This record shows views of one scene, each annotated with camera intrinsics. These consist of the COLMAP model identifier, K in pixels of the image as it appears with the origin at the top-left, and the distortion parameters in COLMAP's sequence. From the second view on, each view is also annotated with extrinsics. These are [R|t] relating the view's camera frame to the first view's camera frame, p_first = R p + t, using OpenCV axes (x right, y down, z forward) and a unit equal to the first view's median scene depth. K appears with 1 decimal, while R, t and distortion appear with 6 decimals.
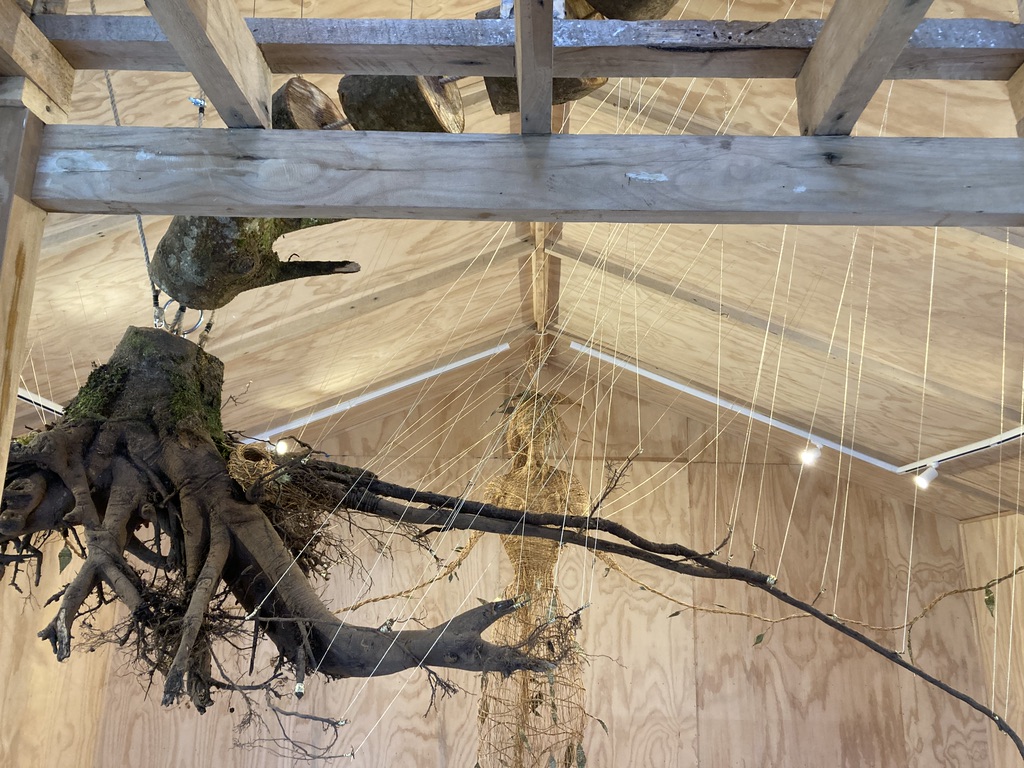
lens RADIAL K [[843.9, 0, 512.0], [0, 843.9, 384.0], [0, 0, 1]] dist [0.024446, -0.015063]
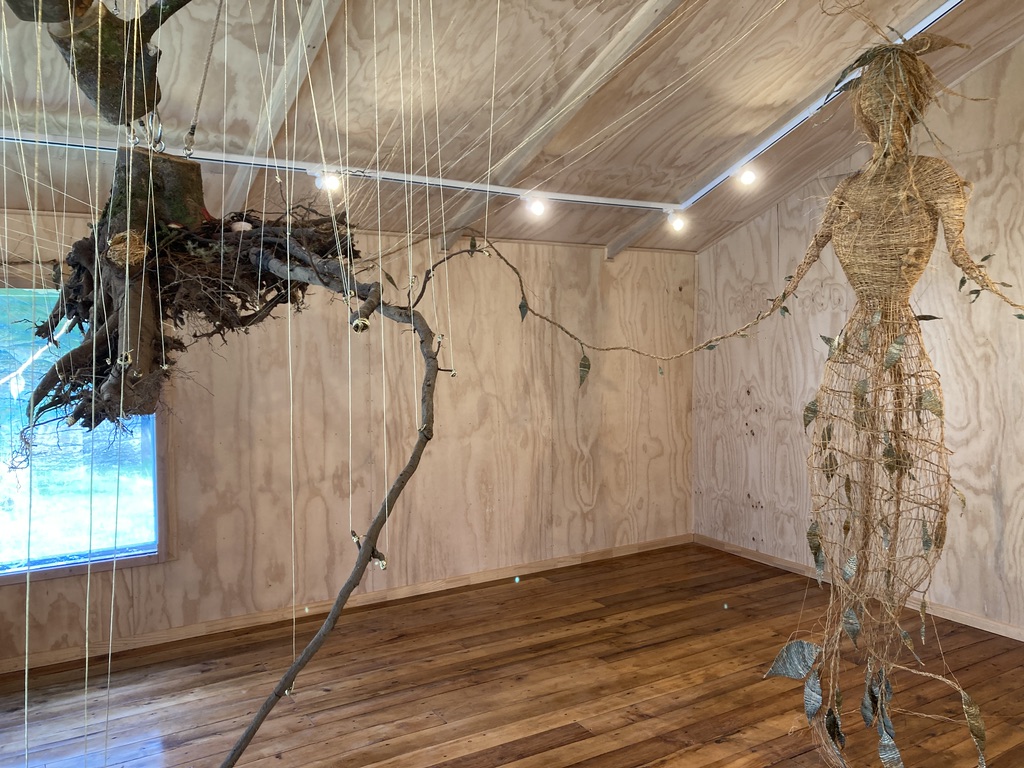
lens RADIAL K [[843.9, 0, 512.0], [0, 843.9, 384.0], [0, 0, 1]] dist [0.024446, -0.015063]
pose [[0.577454, 0.033178, -0.815749, 0.962713], [0.222111, 0.955103, 0.196074, 0.148471], [0.785629, -0.294411, 0.544159, 0.655181]]
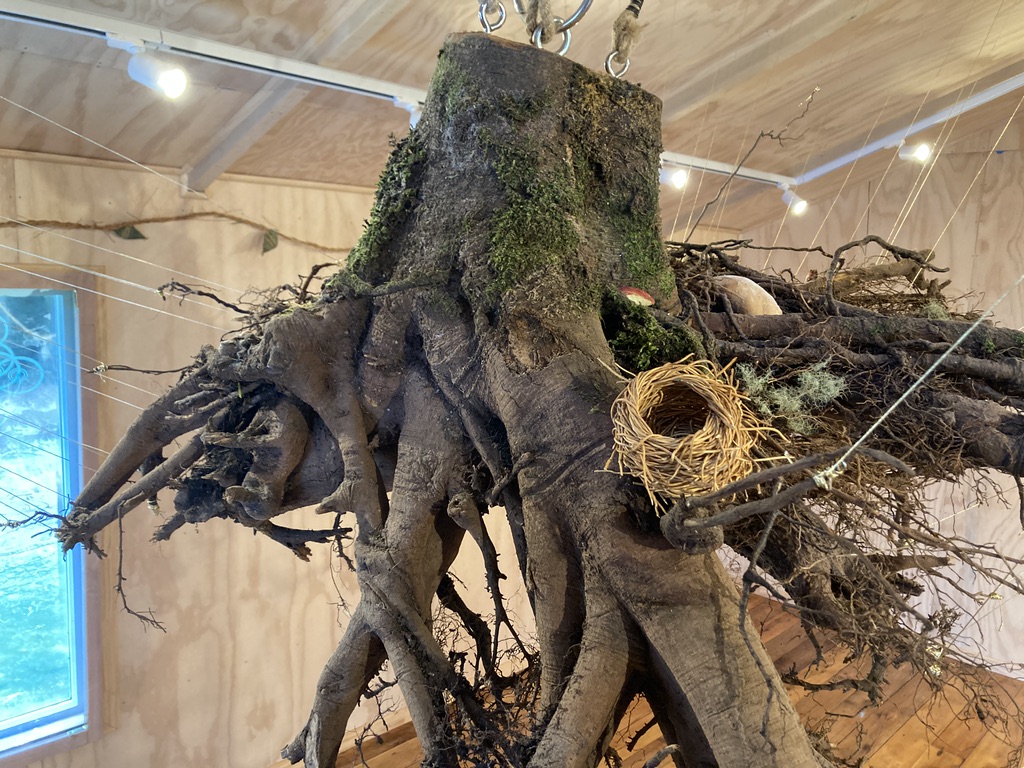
lens RADIAL K [[843.9, 0, 512.0], [0, 843.9, 384.0], [0, 0, 1]] dist [0.024446, -0.015063]
pose [[0.744970, 0.099315, -0.659664, -0.134942], [0.148740, 0.939234, 0.309380, -0.032081], [0.650305, -0.328597, 0.684929, 0.706934]]
